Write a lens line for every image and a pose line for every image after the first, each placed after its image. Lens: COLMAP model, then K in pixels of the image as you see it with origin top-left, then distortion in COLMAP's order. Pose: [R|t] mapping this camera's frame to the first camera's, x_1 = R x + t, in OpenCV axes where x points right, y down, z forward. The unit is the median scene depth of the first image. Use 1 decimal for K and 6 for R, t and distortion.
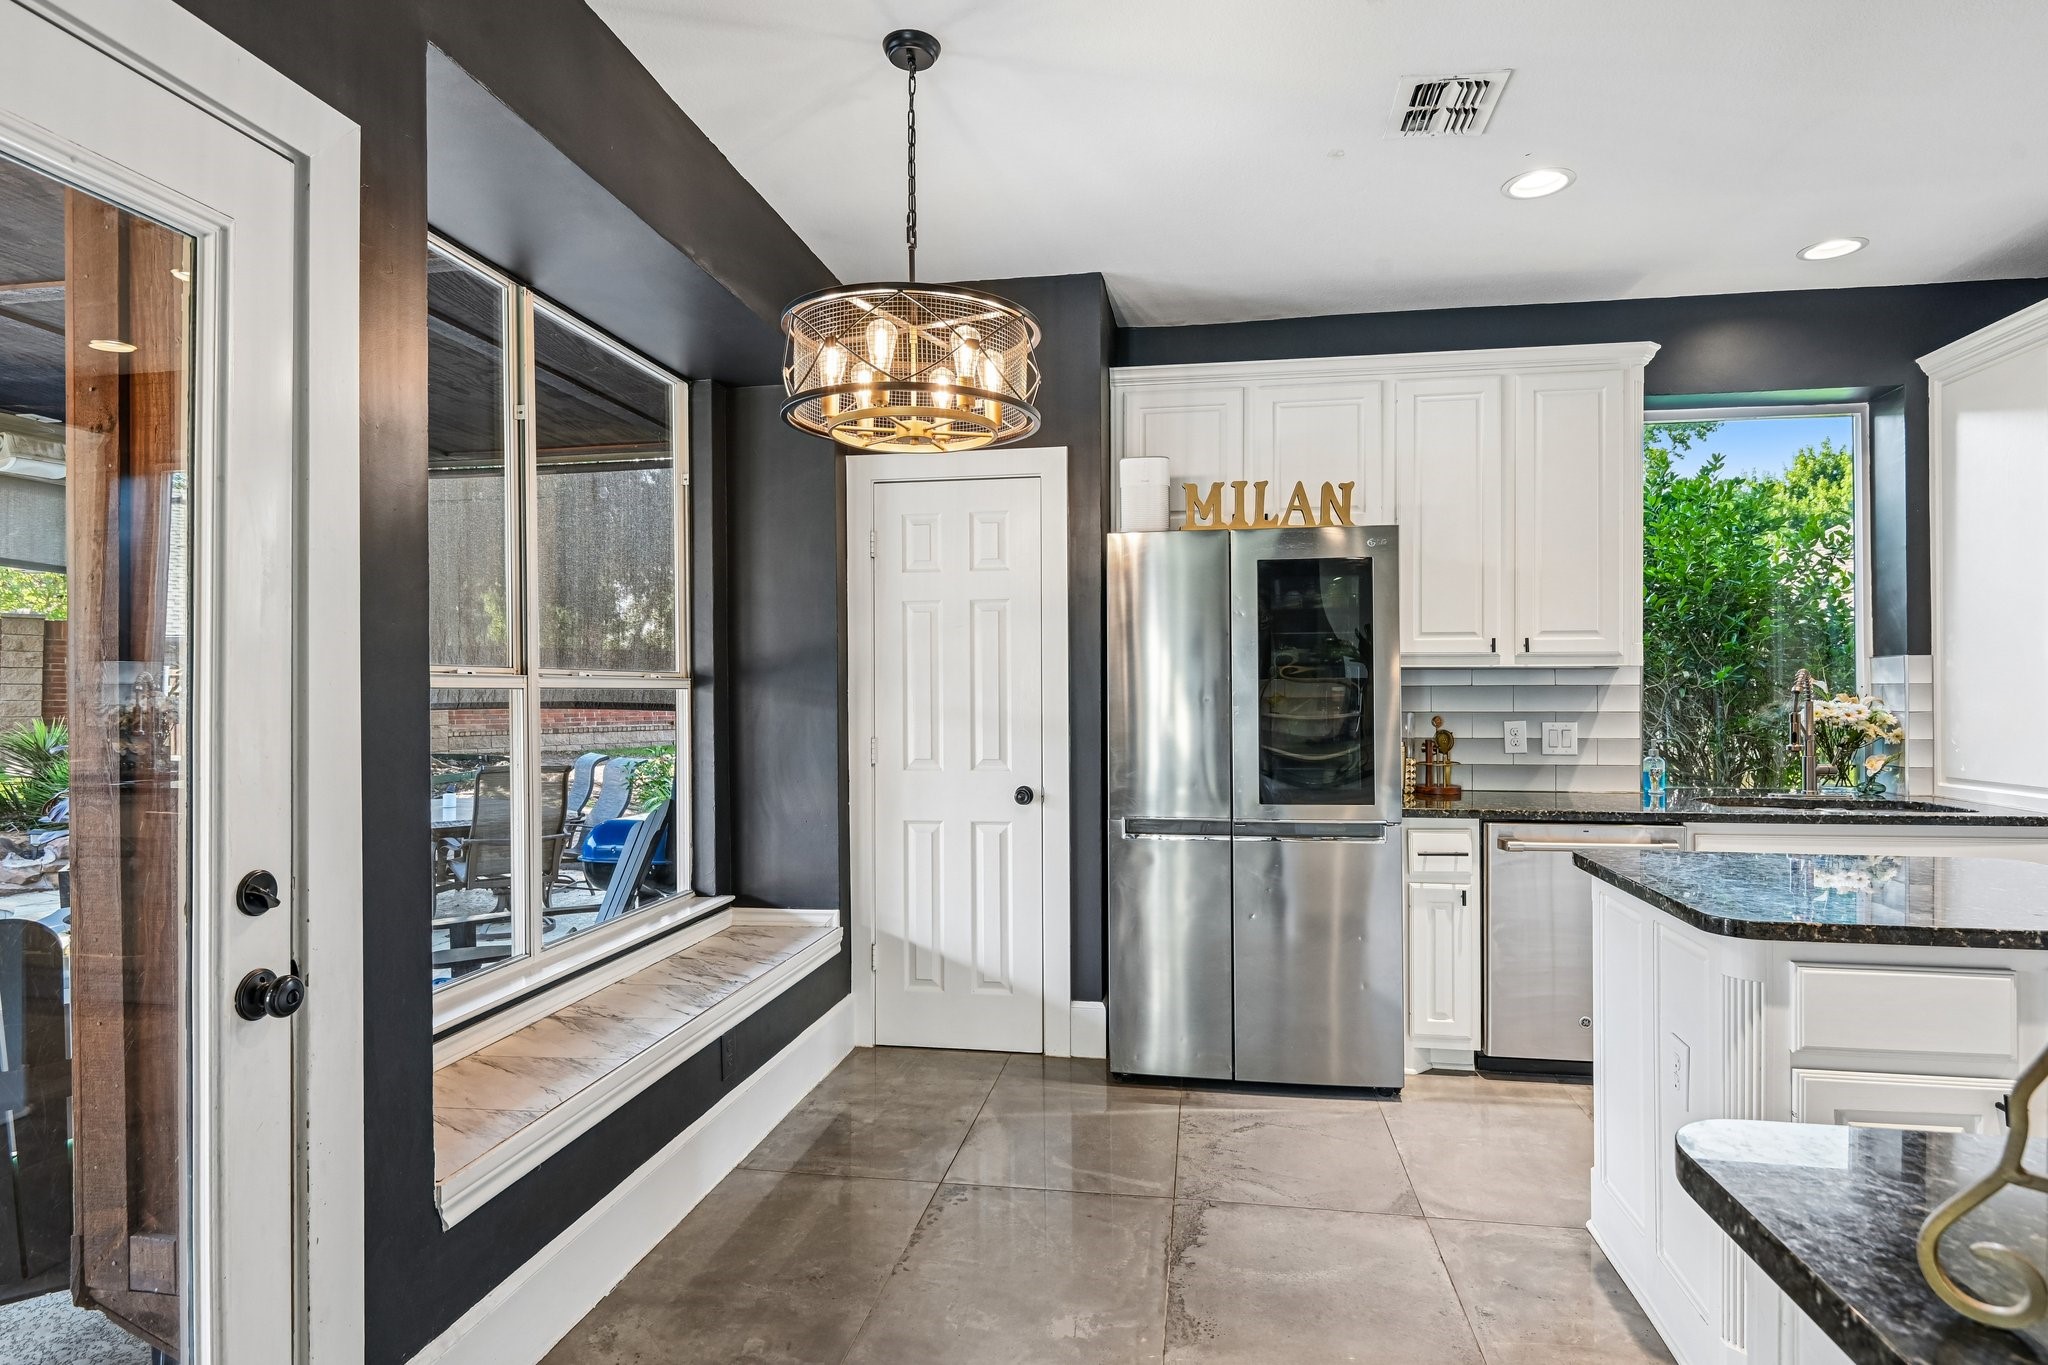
lens RADIAL K [[1098.1, 0, 1025.9], [0, 1098.1, 690.2], [0, 0, 1]] dist [0.003098, -0.009225]
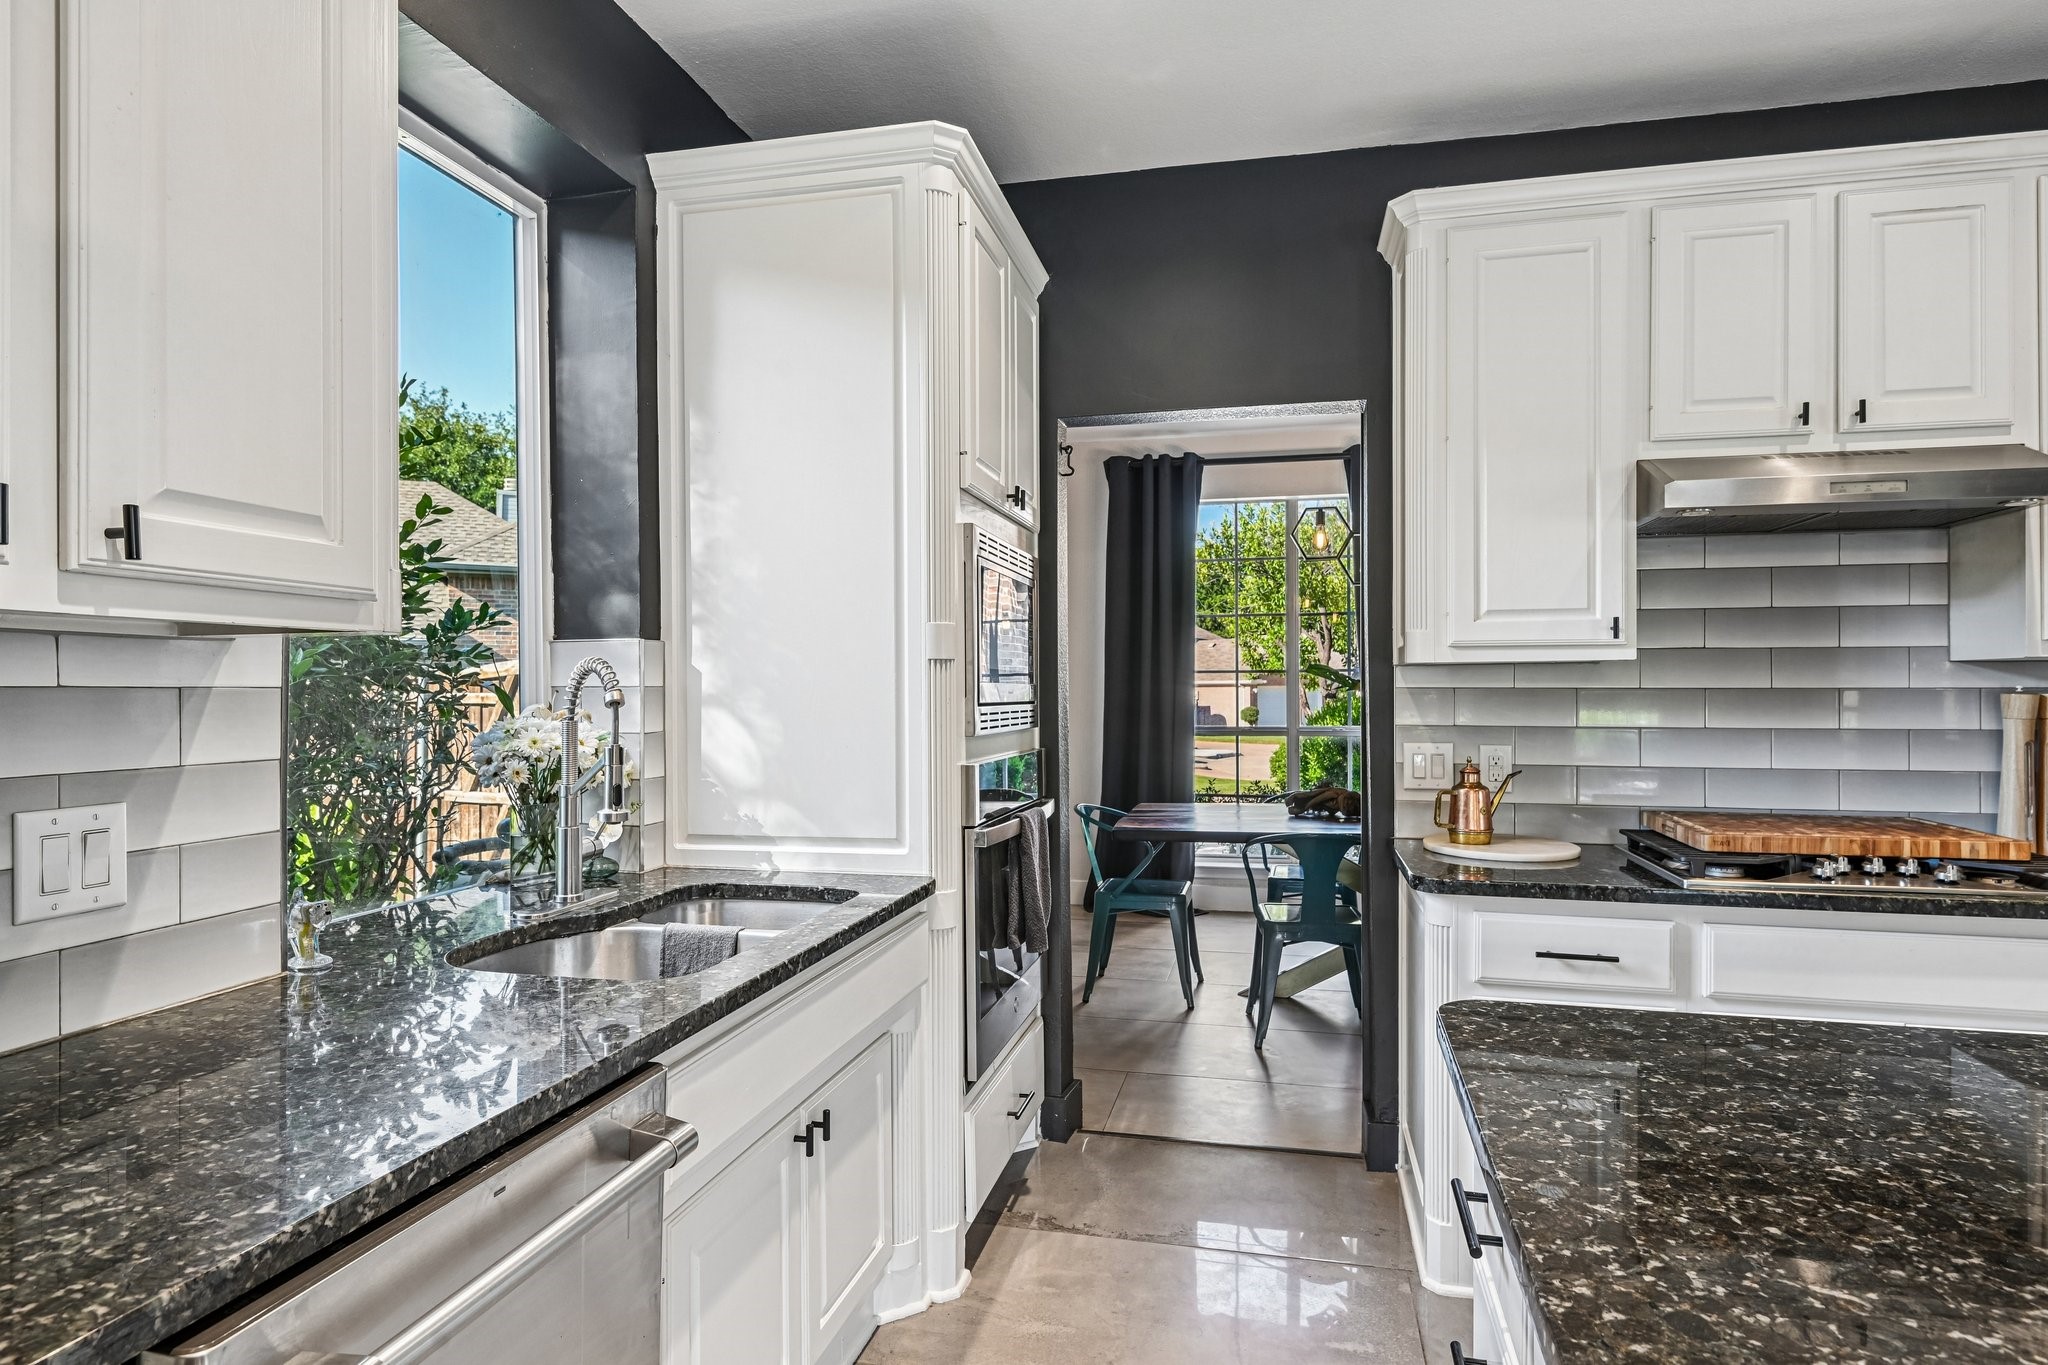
lens RADIAL K [[1136.8, 0, 1022.7], [0, 1136.8, 691.6], [0, 0, 1]] dist [0.000269, -0.001820]
pose [[0.061466, 0.000619, 0.998109, 0.195687], [0.002473, 0.999997, -0.000773, -0.002472], [-0.998106, 0.002515, 0.061465, 0.754549]]
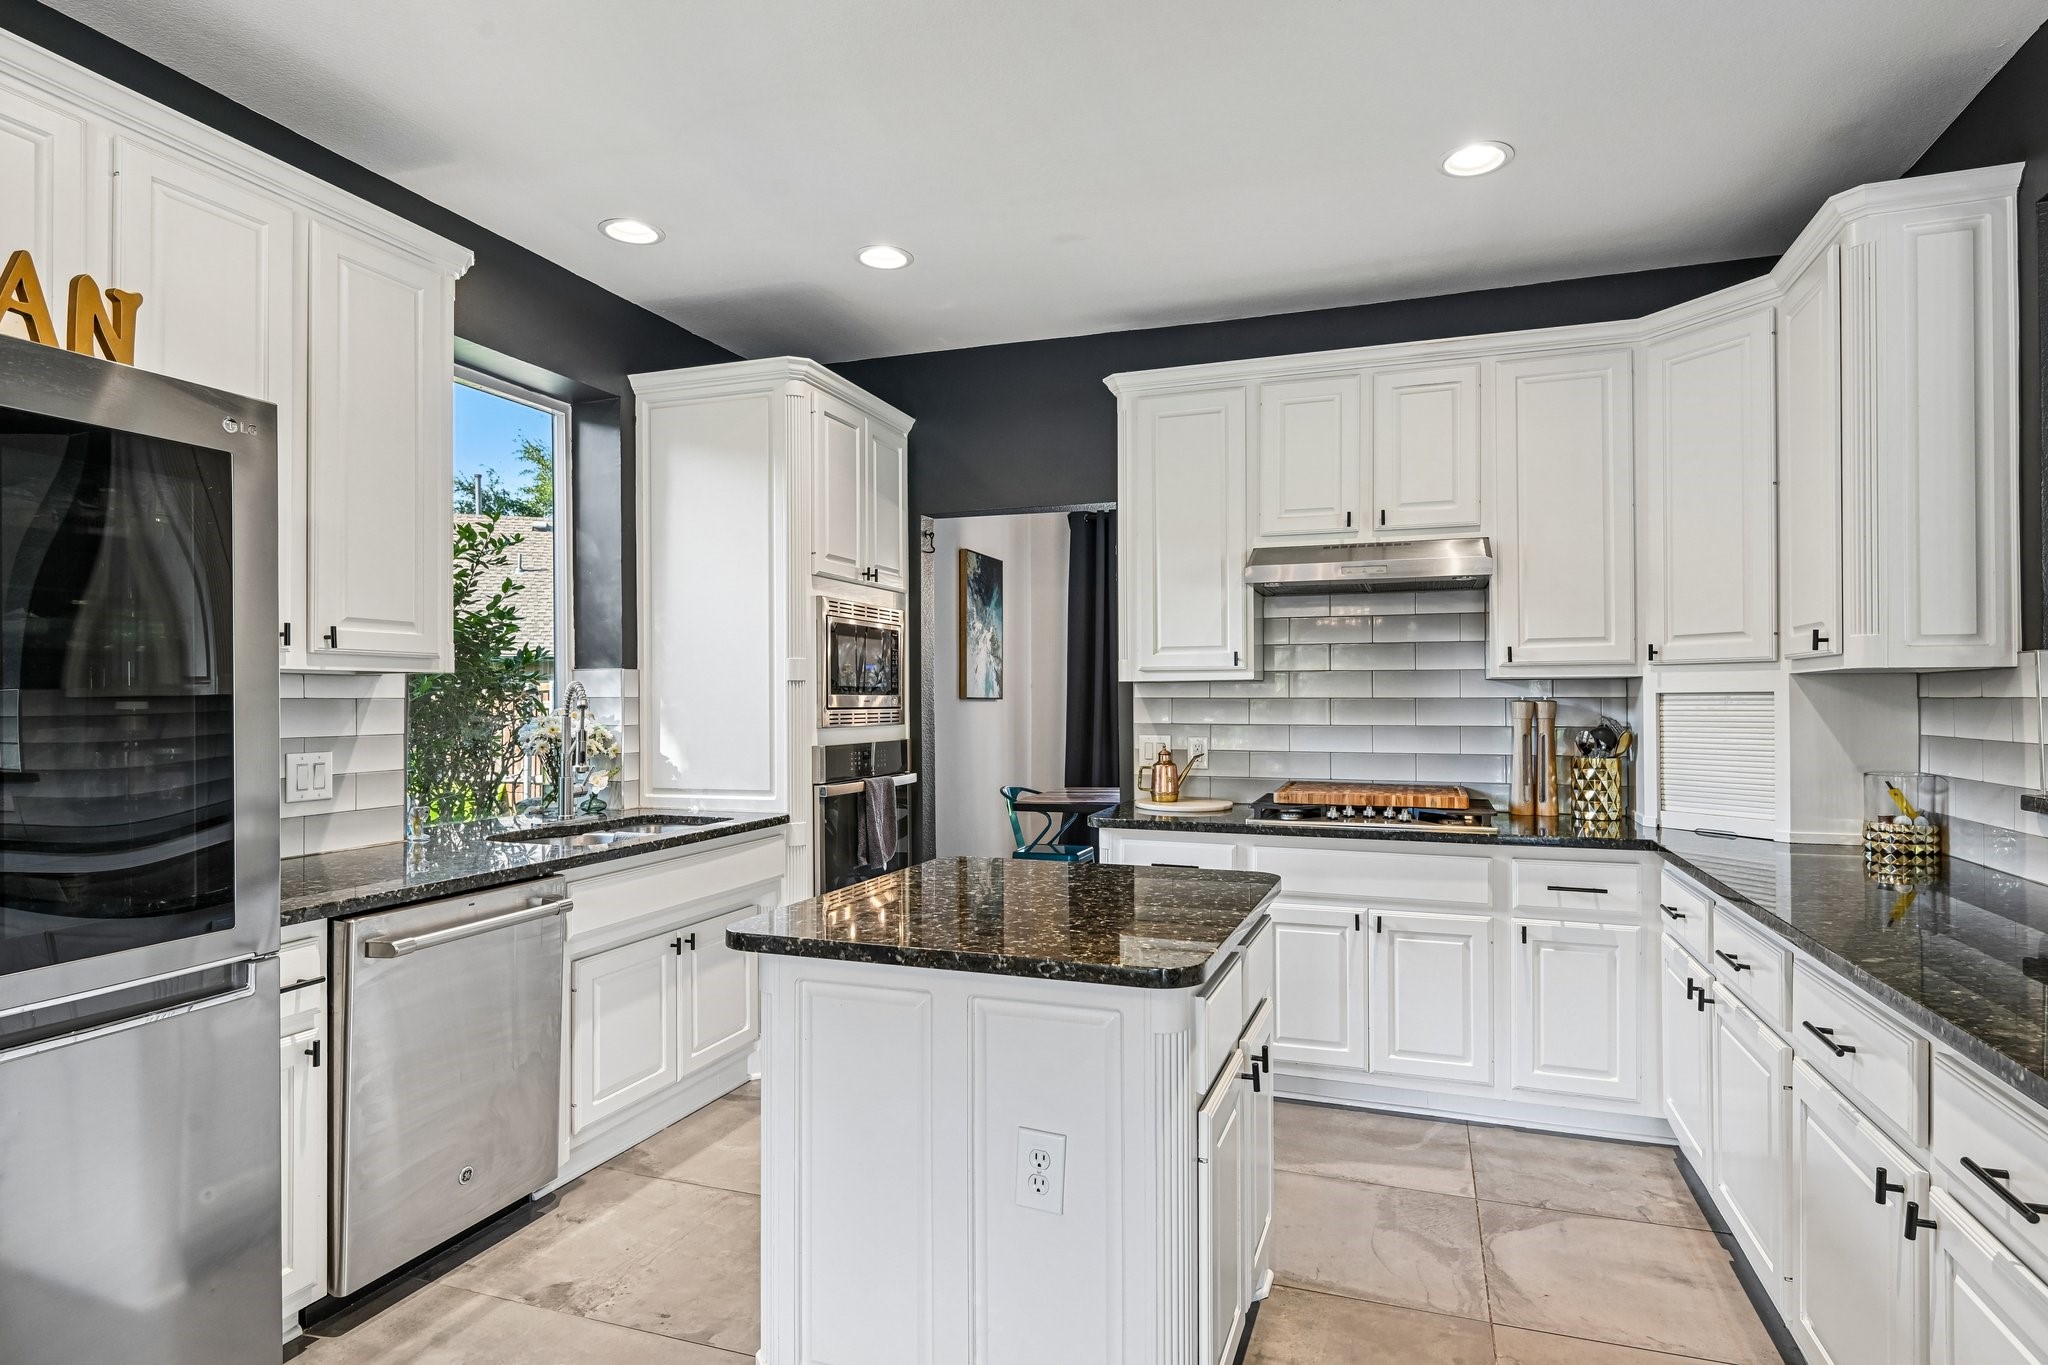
lens RADIAL K [[1098.1, 0, 1025.9], [0, 1098.1, 690.2], [0, 0, 1]] dist [0.003098, -0.009225]
pose [[0.170852, 0.009865, 0.985247, -0.115238], [0.002398, 0.999943, -0.010428, -0.001518], [-0.985294, 0.004144, 0.170819, 0.470226]]
